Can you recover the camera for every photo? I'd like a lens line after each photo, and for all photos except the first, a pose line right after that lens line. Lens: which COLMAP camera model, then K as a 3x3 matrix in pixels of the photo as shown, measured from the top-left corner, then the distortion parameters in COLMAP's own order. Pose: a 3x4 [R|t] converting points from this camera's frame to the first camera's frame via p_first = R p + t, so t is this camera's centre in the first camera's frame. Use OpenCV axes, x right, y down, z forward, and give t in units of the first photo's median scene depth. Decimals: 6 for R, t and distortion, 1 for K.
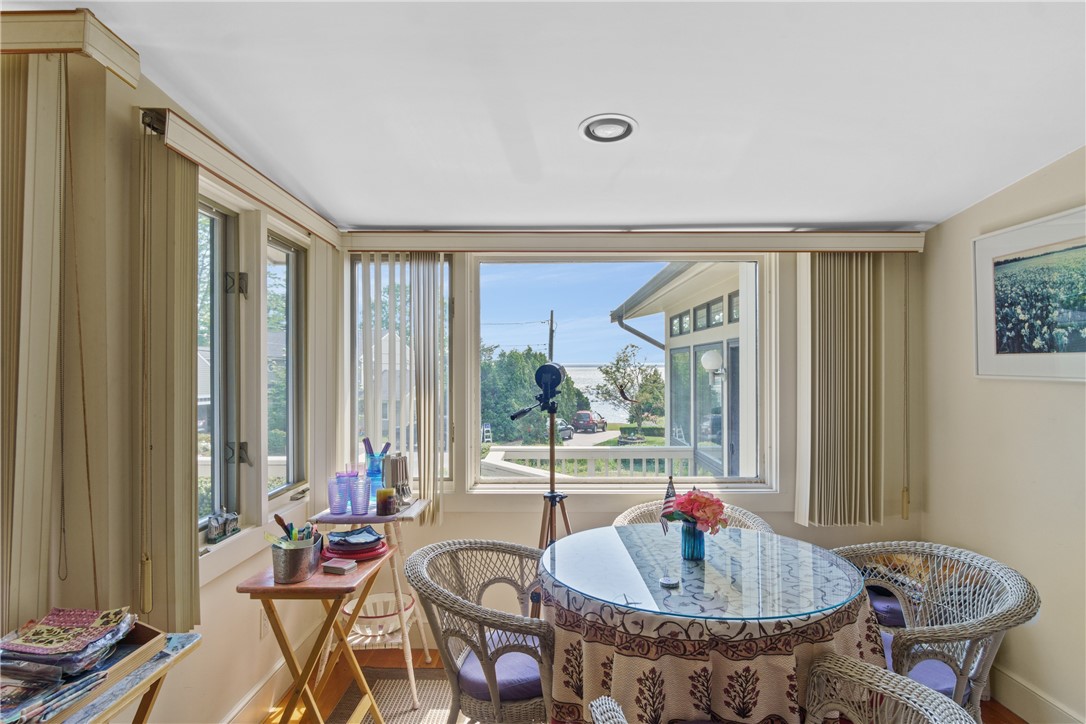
lens RADIAL K [[582.0, 0, 542.3], [0, 582.0, 366.0], [0, 0, 1]] dist [-0.012834, 0.000527]
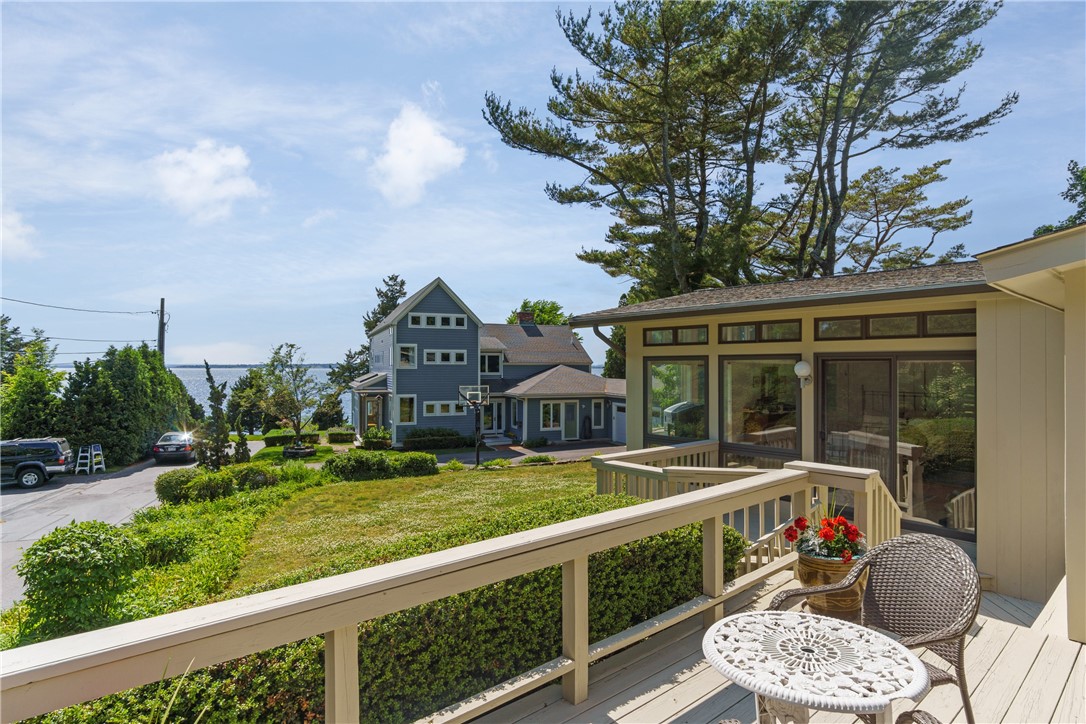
lens RADIAL K [[587.8, 0, 543.0], [0, 587.8, 362.0], [0, 0, 1]] dist [-0.019897, 0.000584]
pose [[0.744521, 0.006131, 0.667571, -2.320478], [-0.001224, 0.999969, -0.007818, -0.033224], [-0.667598, 0.005004, 0.744505, 0.939159]]
